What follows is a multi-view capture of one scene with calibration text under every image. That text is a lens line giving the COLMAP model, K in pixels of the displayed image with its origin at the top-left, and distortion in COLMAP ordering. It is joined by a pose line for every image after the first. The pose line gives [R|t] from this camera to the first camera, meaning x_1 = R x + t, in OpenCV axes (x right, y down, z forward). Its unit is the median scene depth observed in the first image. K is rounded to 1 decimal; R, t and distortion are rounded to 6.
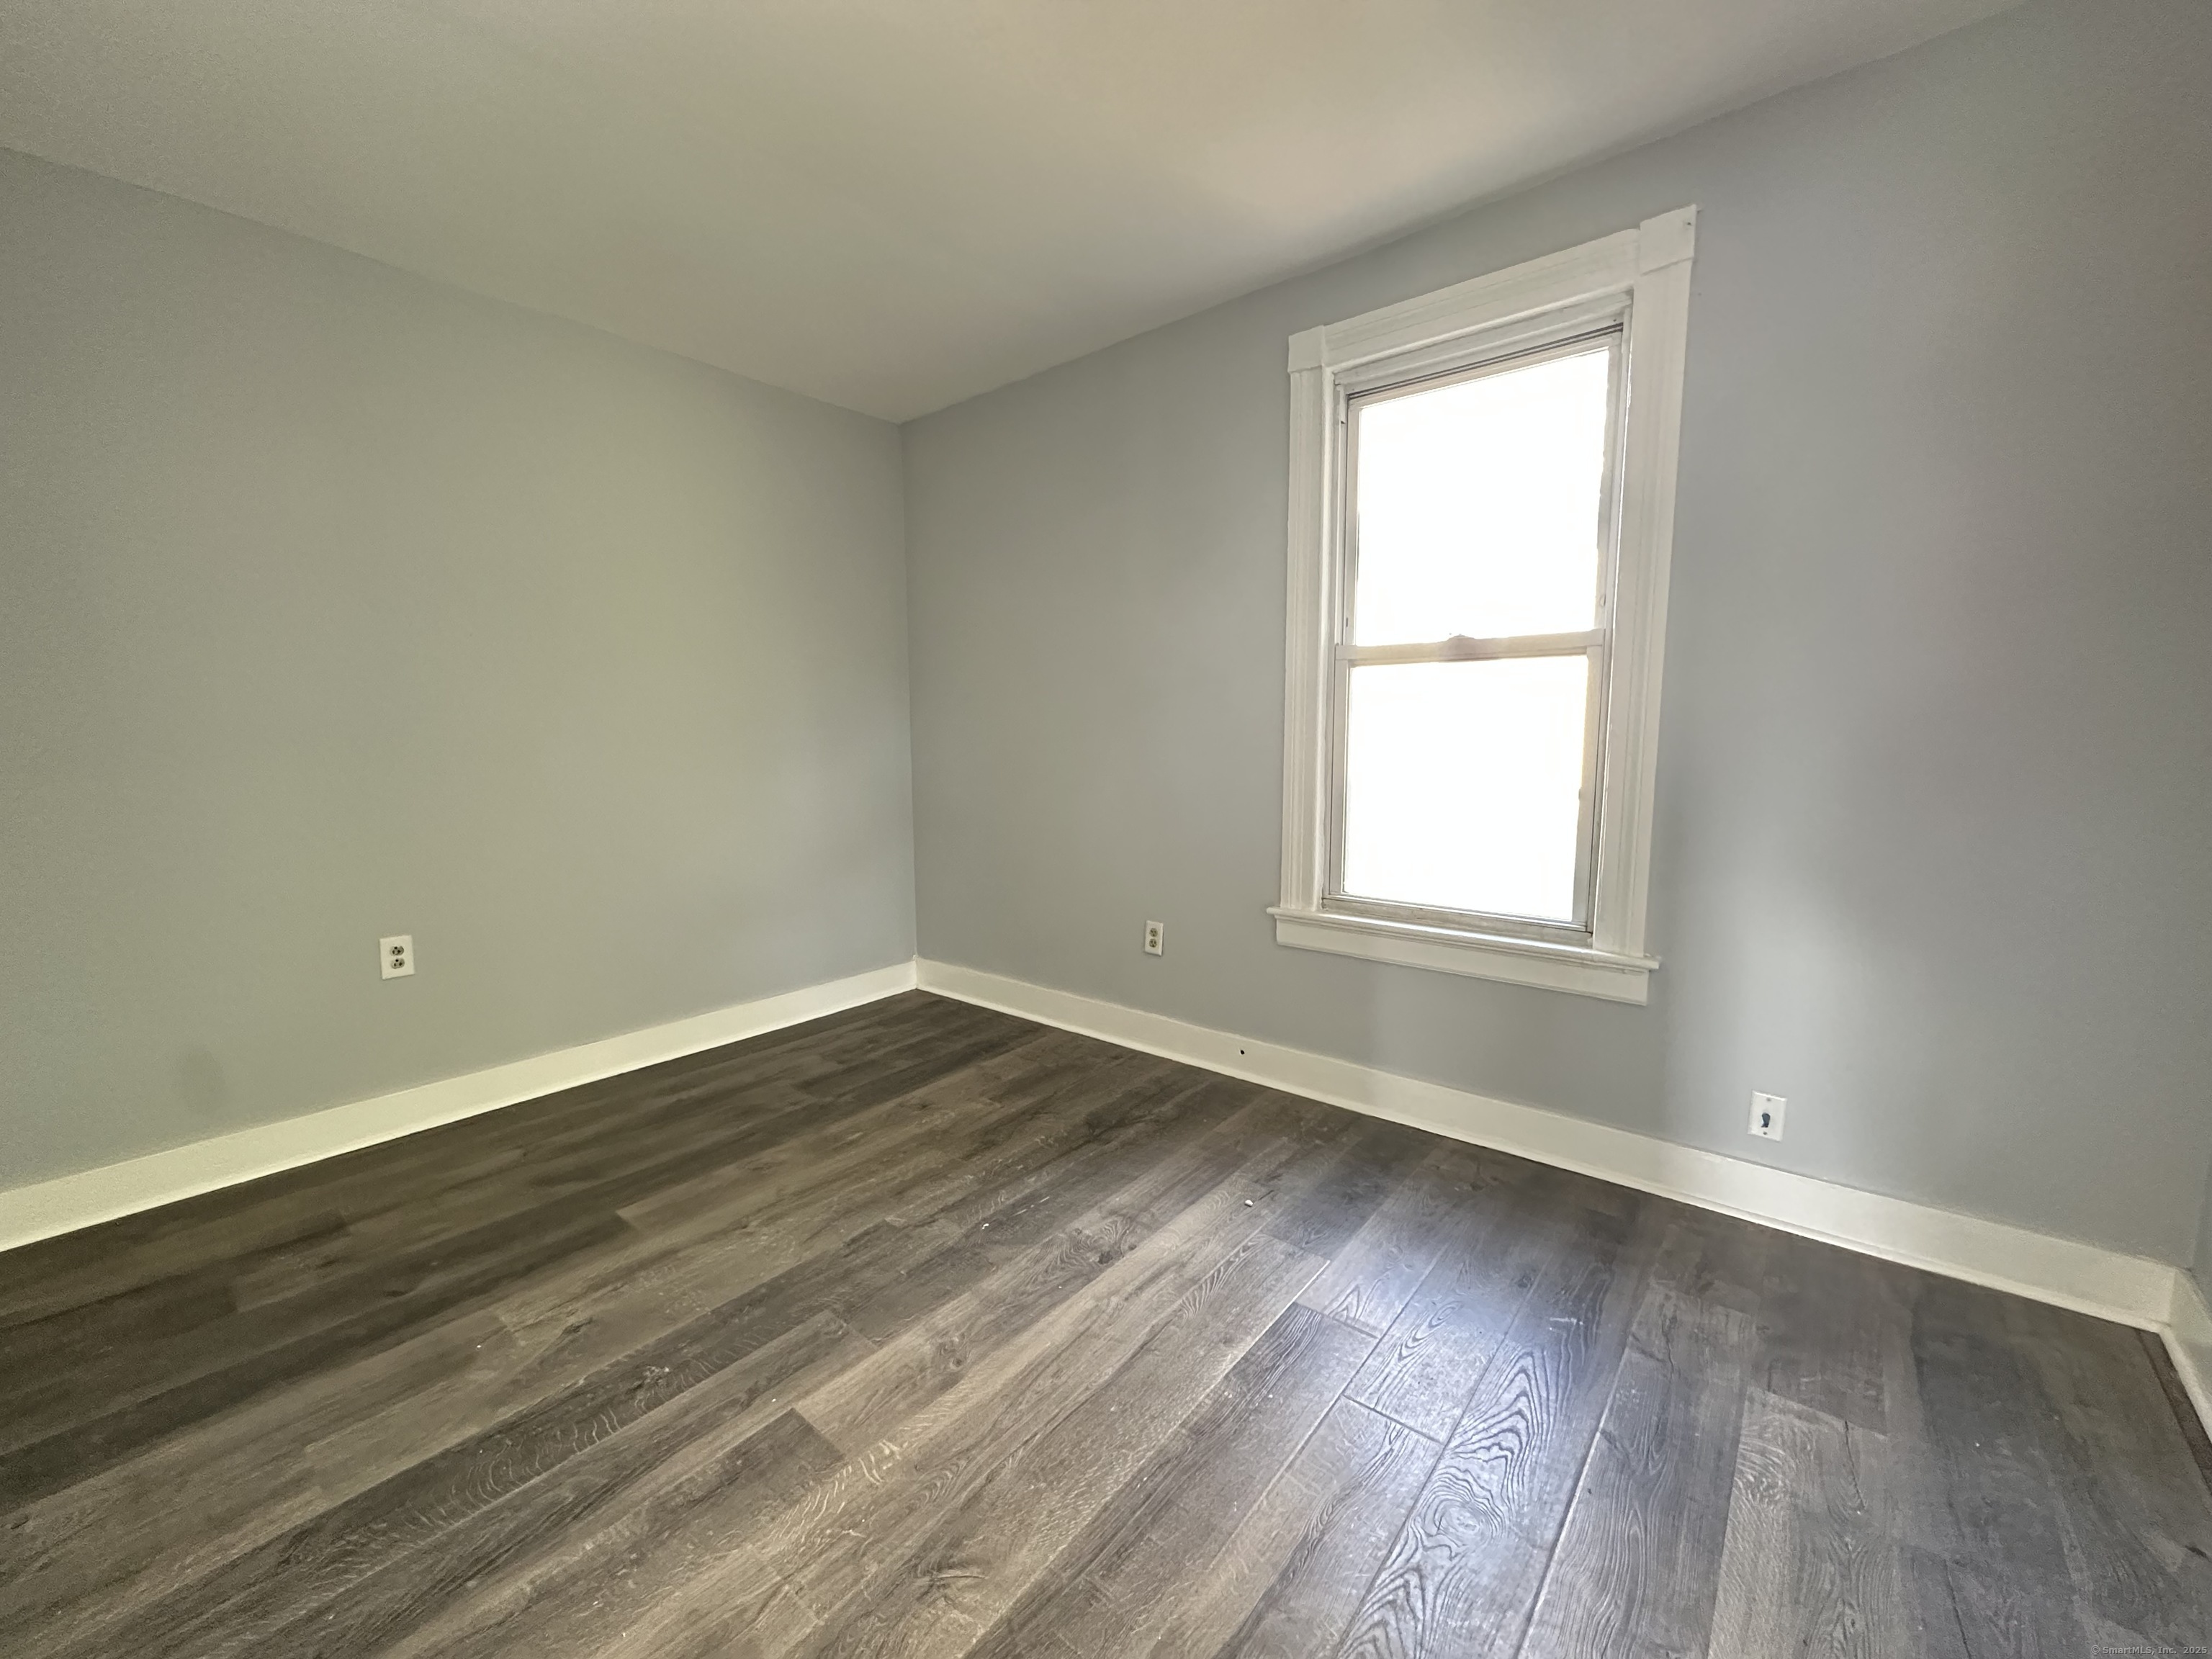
lens RADIAL K [[880.2, 0, 1106.2], [0, 880.2, 823.1], [0, 0, 1]] dist [-0.002592, 0.000244]
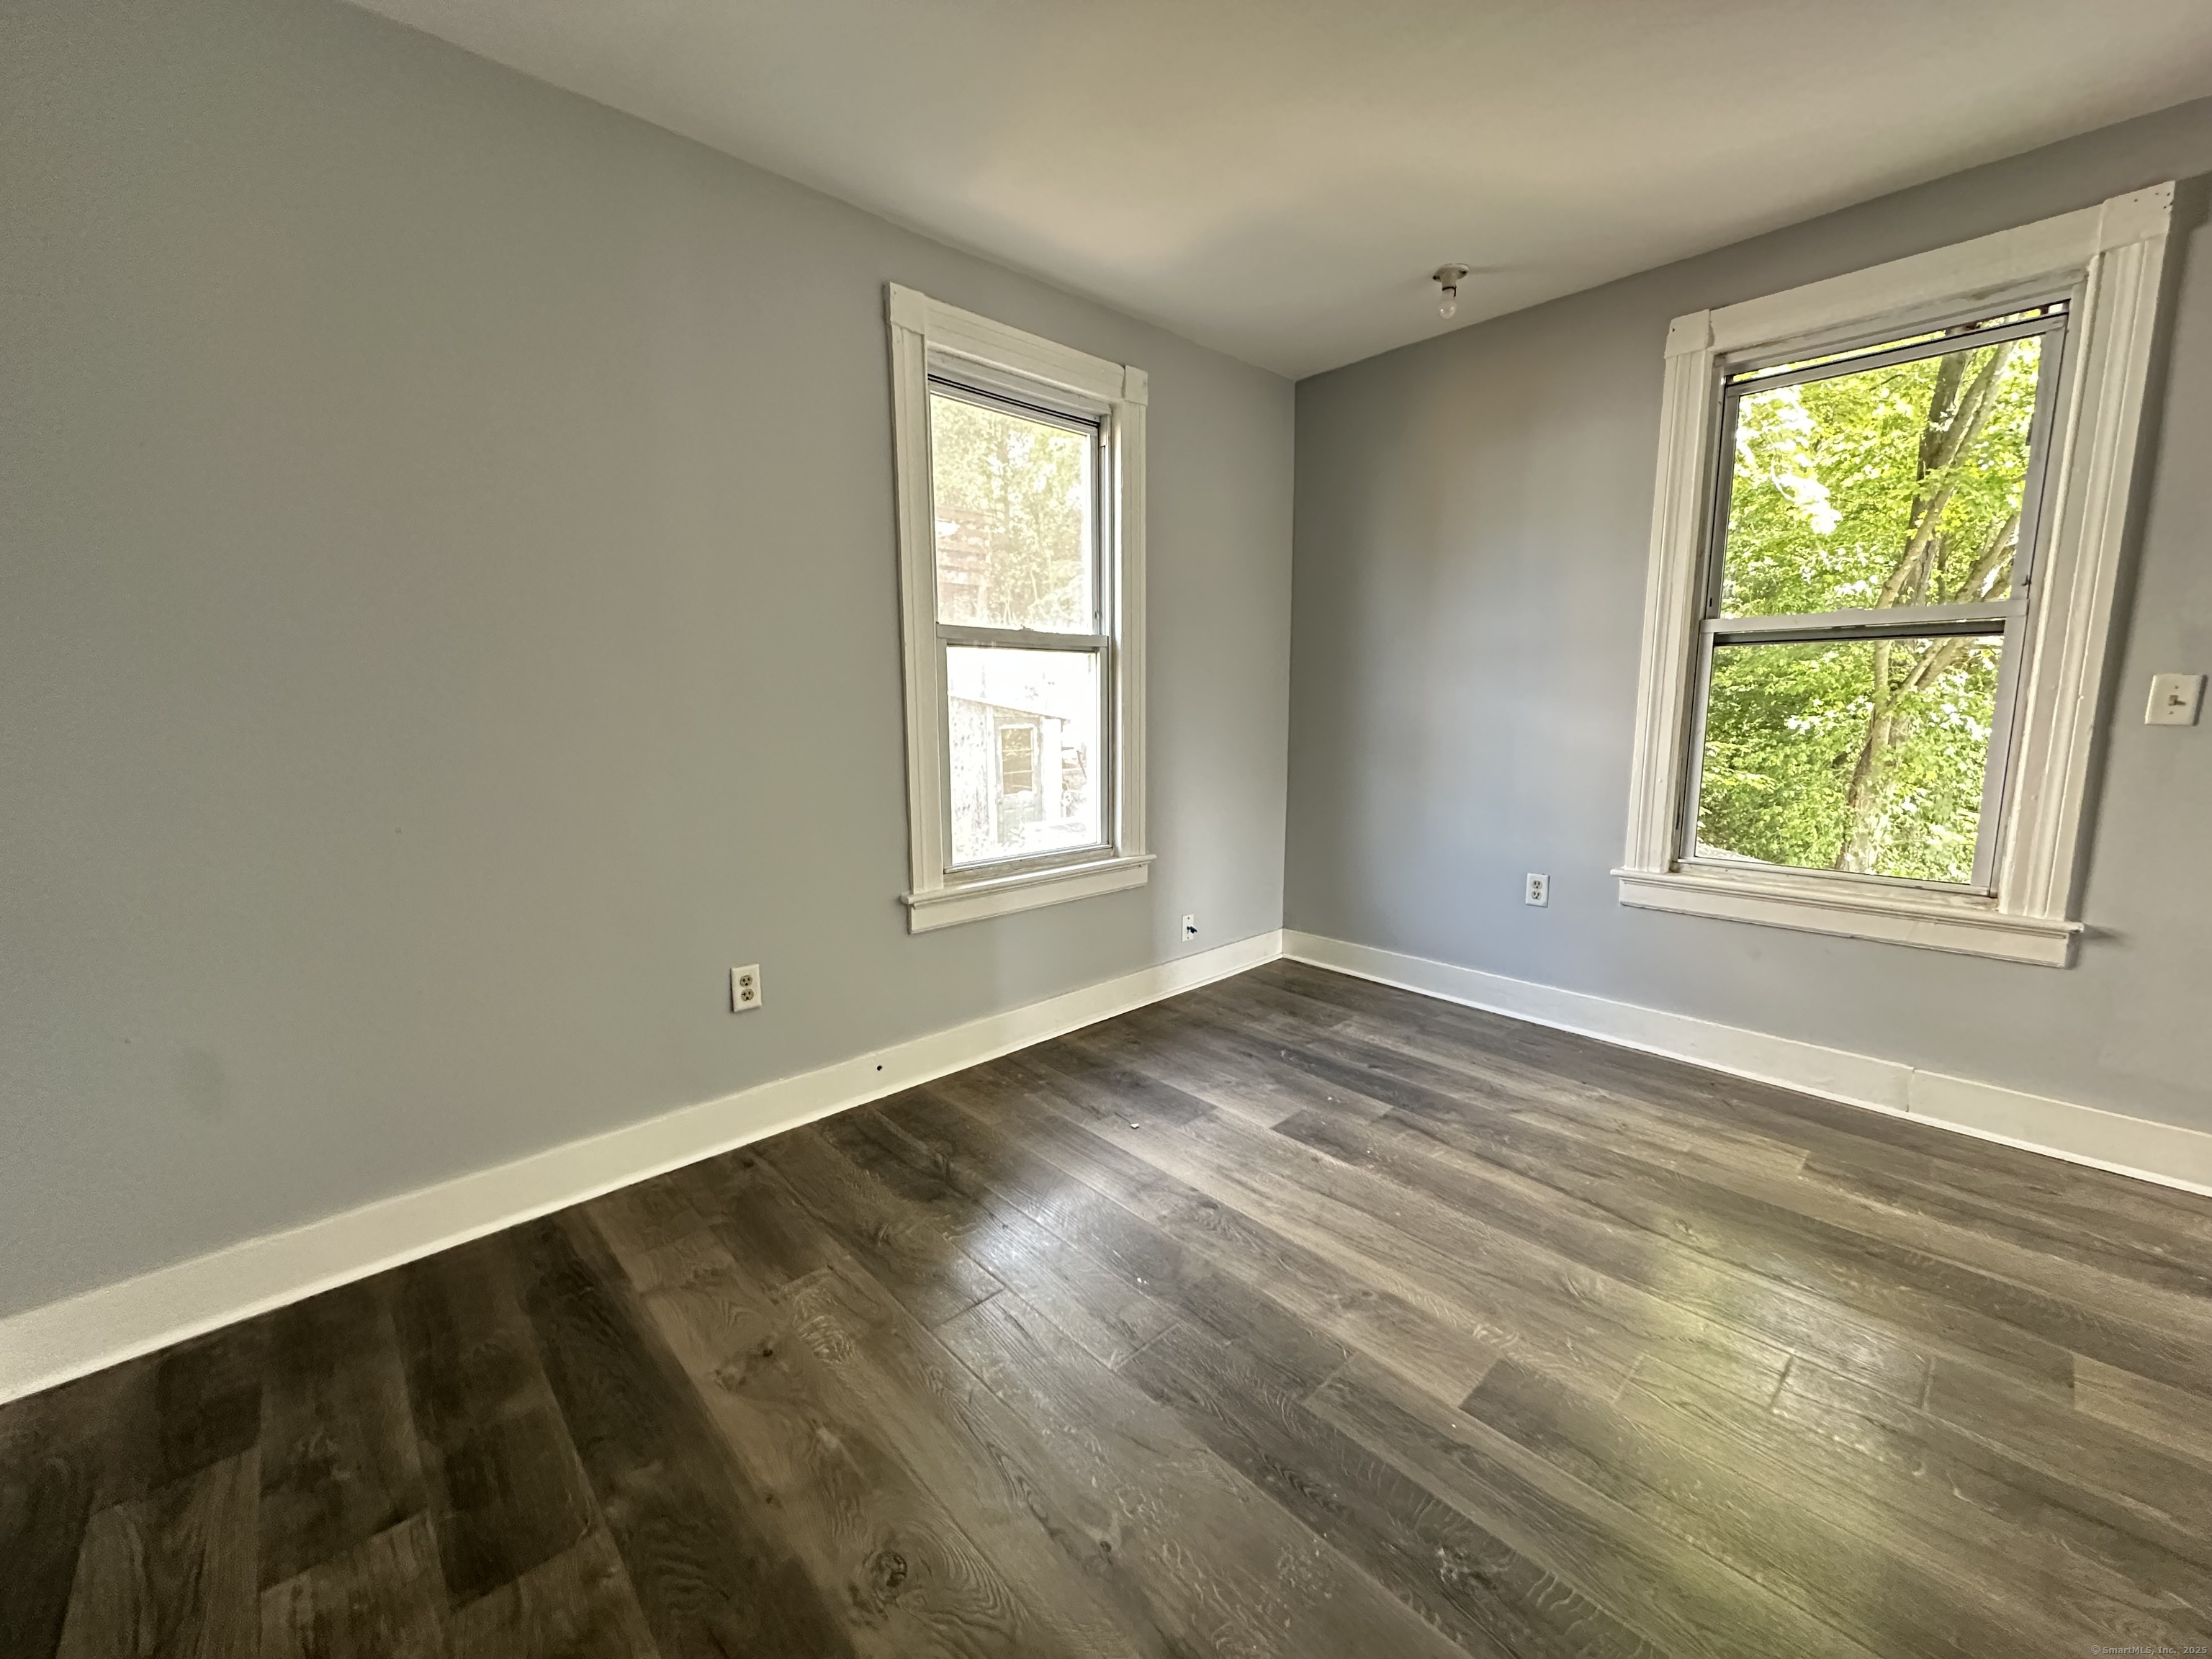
lens RADIAL K [[880.2, 0, 1107.6], [0, 880.2, 823.3], [0, 0, 1]] dist [-0.002592, 0.000244]
pose [[0.117961, -0.127892, 0.984748, -0.894836], [0.113417, 0.986918, 0.114588, -0.082974], [-0.986520, 0.098170, 0.130923, 0.841994]]
